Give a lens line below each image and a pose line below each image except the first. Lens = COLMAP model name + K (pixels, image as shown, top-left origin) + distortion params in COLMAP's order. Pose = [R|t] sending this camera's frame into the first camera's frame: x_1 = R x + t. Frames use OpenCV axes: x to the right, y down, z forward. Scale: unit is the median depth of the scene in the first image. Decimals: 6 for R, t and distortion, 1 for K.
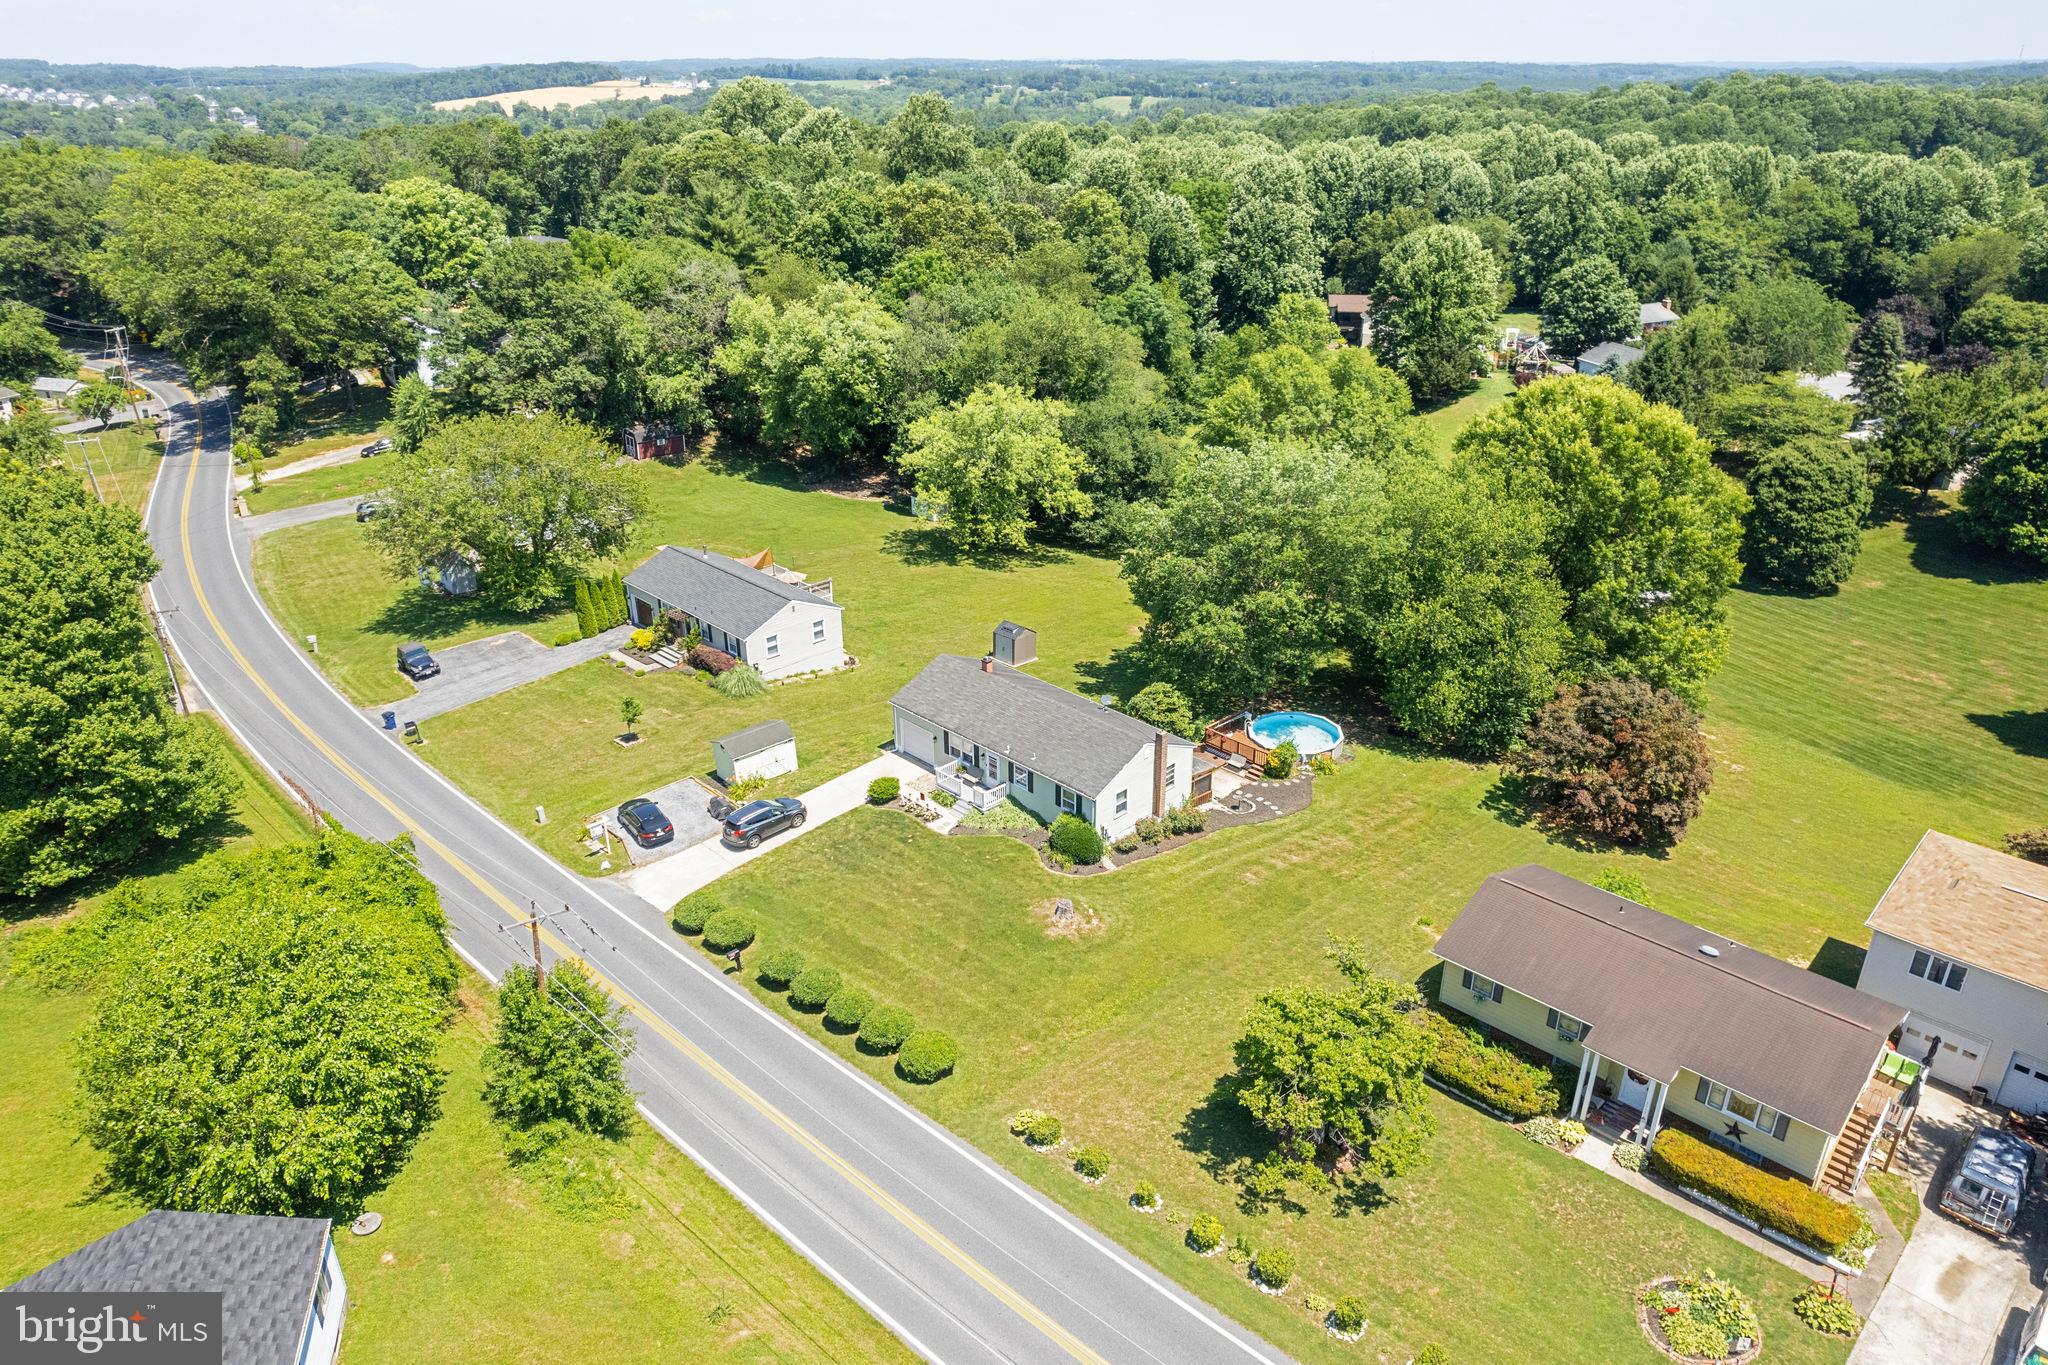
lens RADIAL K [[1350.8, 0, 1024.0], [0, 1350.8, 682.5], [0, 0, 1]] dist [-0.081204, 0.069080]
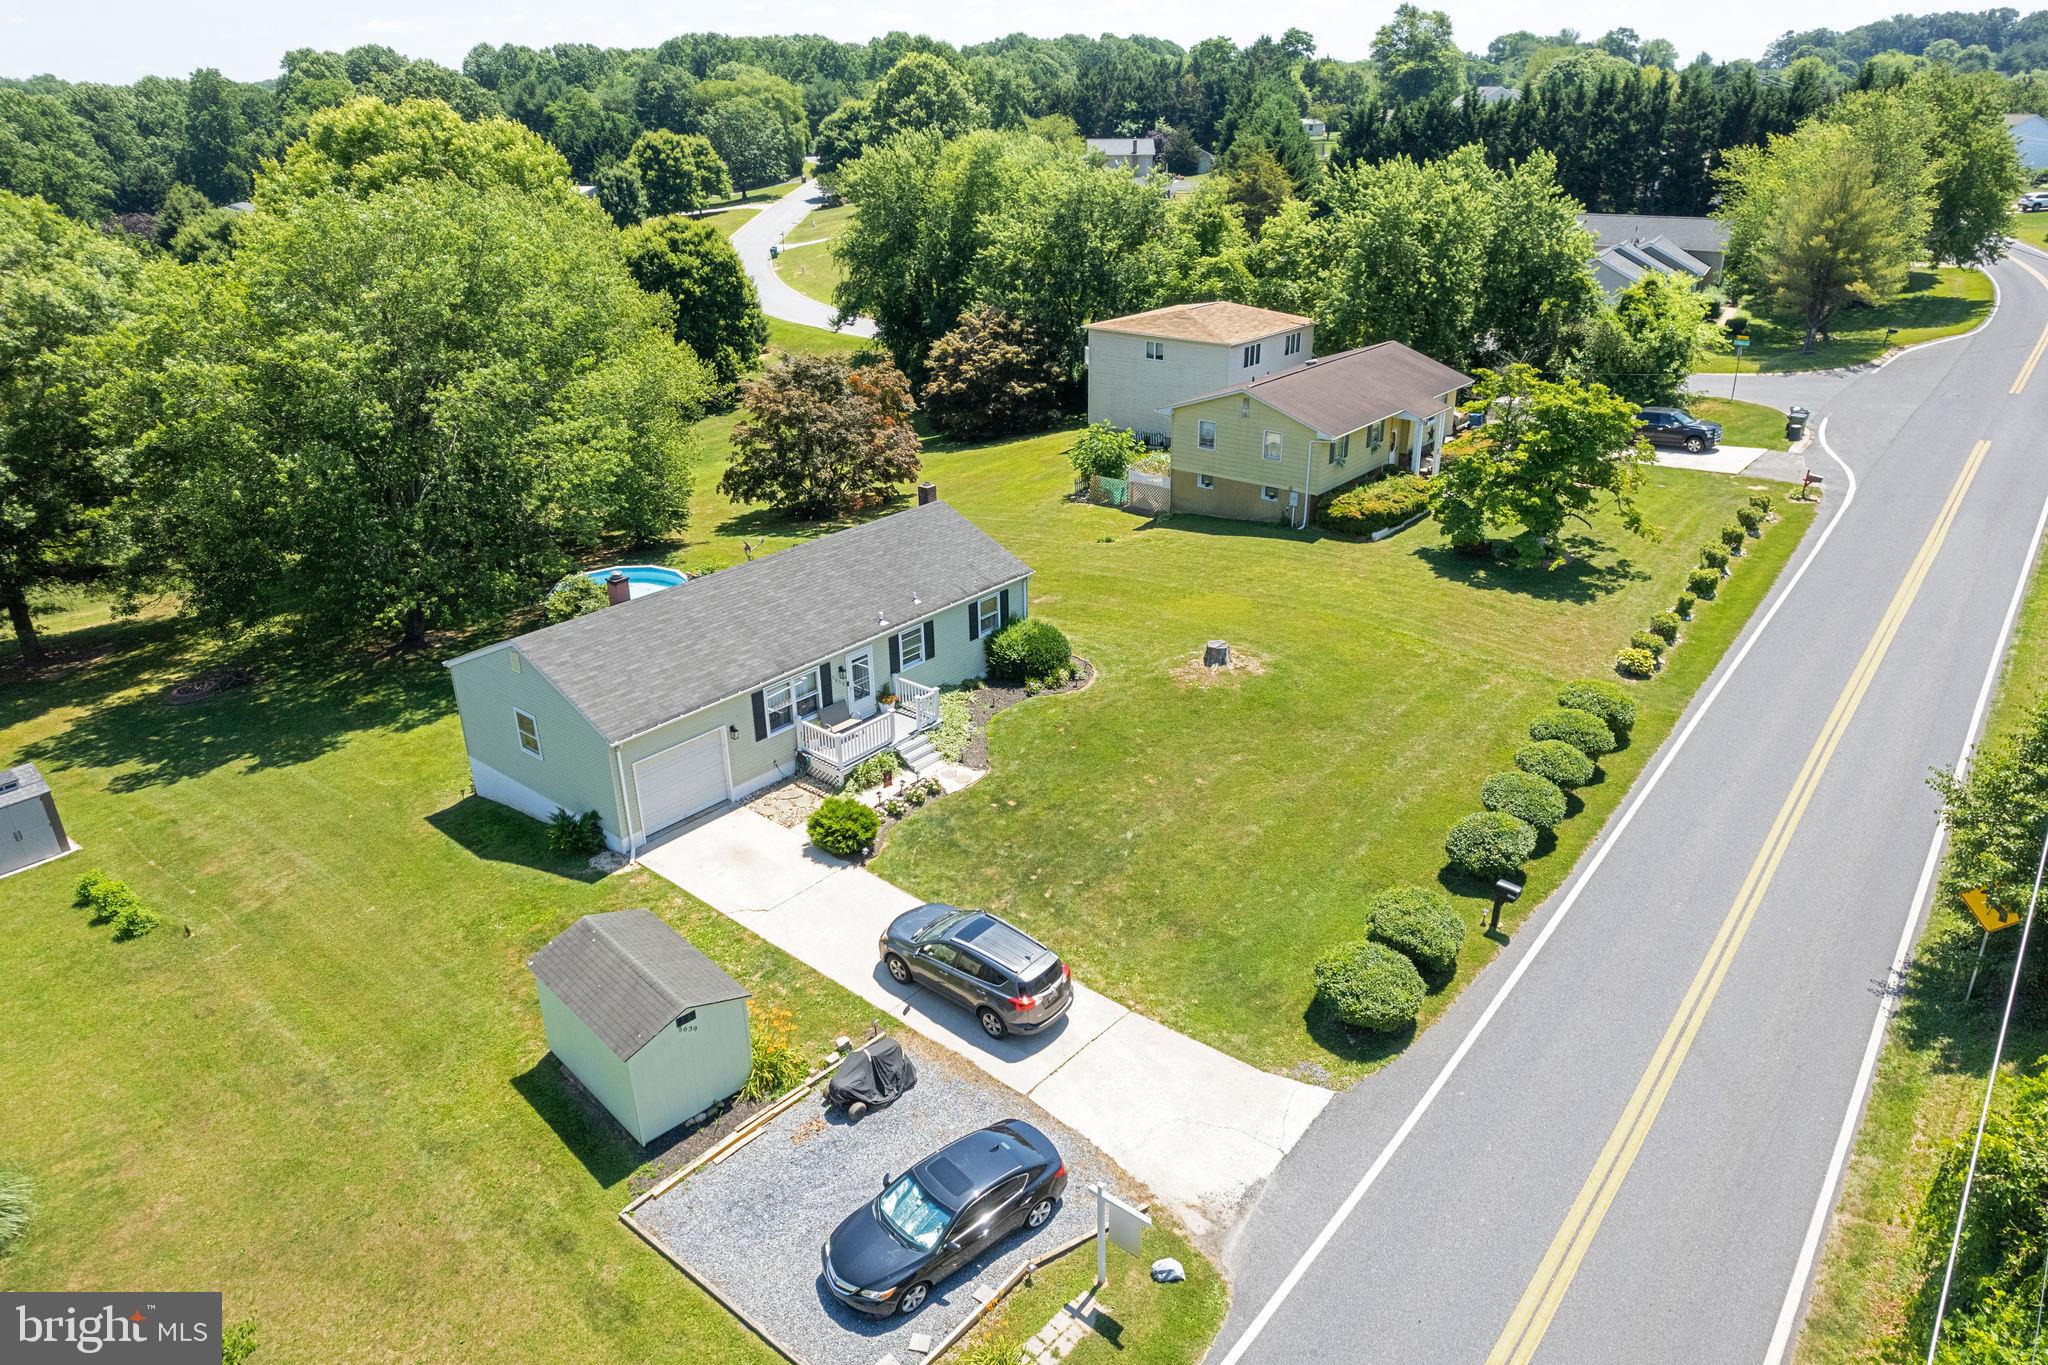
lens RADIAL K [[1359.2, 0, 1030.4], [0, 1359.2, 680.6], [0, 0, 1]] dist [-0.065686, 0.043864]
pose [[-0.098264, -0.391450, 0.914938, -0.426922], [0.431129, 0.811885, 0.393662, -0.097529], [-0.896924, 0.433139, 0.088987, 0.721100]]
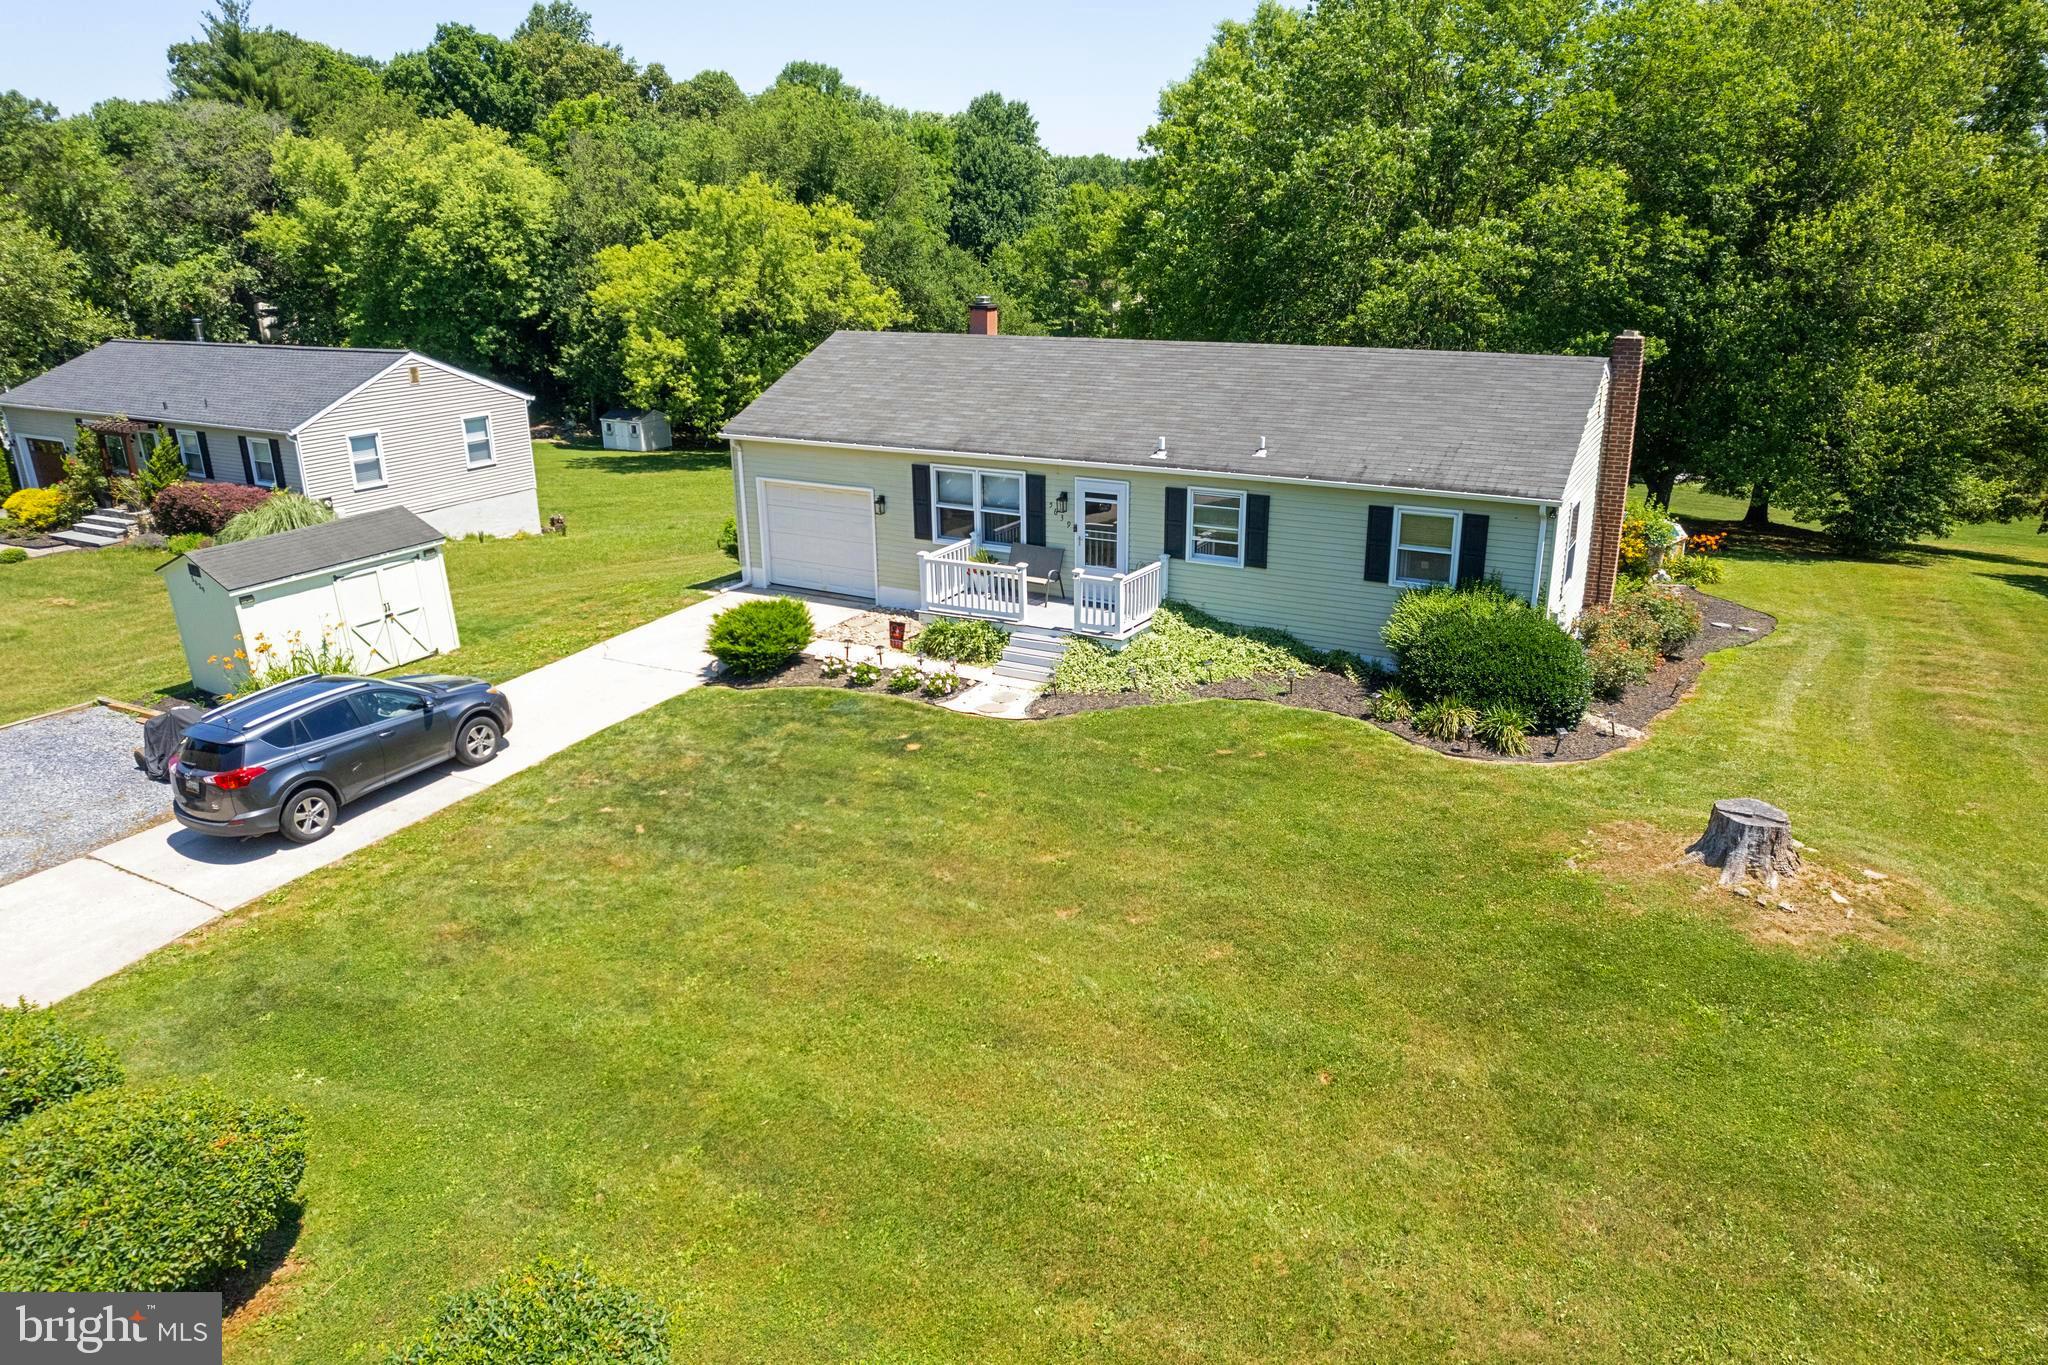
lens RADIAL K [[1350.8, 0, 1024.0], [0, 1350.8, 682.5], [0, 0, 1]] dist [-0.081204, 0.069080]
pose [[0.961683, -0.091041, 0.258607, -0.103858], [0.118400, 0.988673, -0.092238, 0.103287], [-0.247280, 0.119323, 0.961569, 0.563256]]
